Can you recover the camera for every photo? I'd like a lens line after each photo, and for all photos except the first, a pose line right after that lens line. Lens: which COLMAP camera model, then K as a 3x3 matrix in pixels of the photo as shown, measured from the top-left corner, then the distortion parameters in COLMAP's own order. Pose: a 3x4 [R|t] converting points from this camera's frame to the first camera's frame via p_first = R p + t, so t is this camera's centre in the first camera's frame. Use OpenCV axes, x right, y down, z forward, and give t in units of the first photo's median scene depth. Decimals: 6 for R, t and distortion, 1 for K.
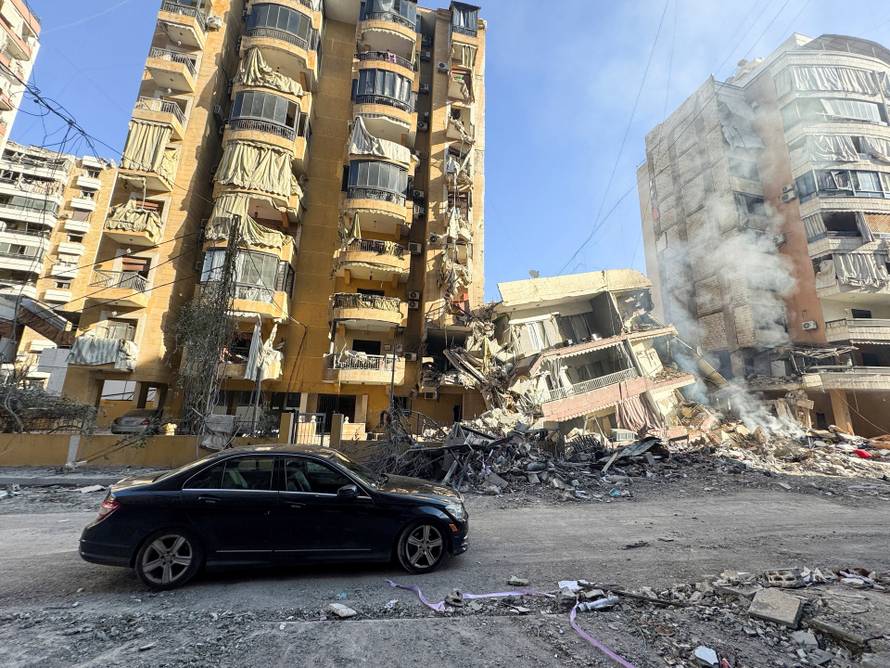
lens RADIAL K [[362.5, 0, 445.5], [0, 362.5, 335.7], [0, 0, 1]] dist [-0.002086, 0.000173]
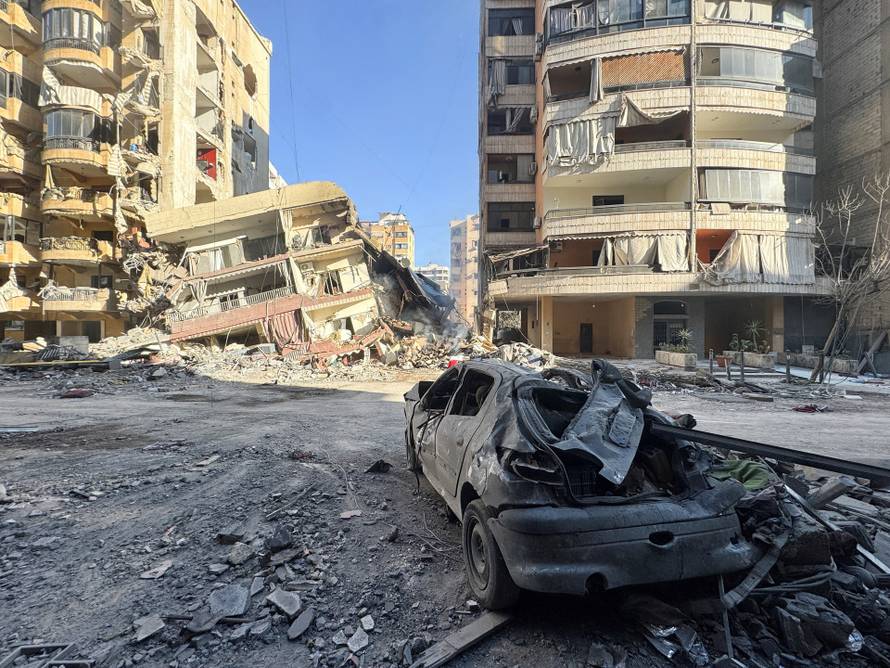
lens RADIAL K [[362.5, 0, 444.8], [0, 362.5, 332.7], [0, 0, 1]] dist [-0.002086, 0.000173]
pose [[0.966951, -0.023182, -0.253907, 1.111842], [0.076035, 0.976762, 0.200385, 0.042788], [0.243361, -0.213068, 0.946244, 0.098597]]
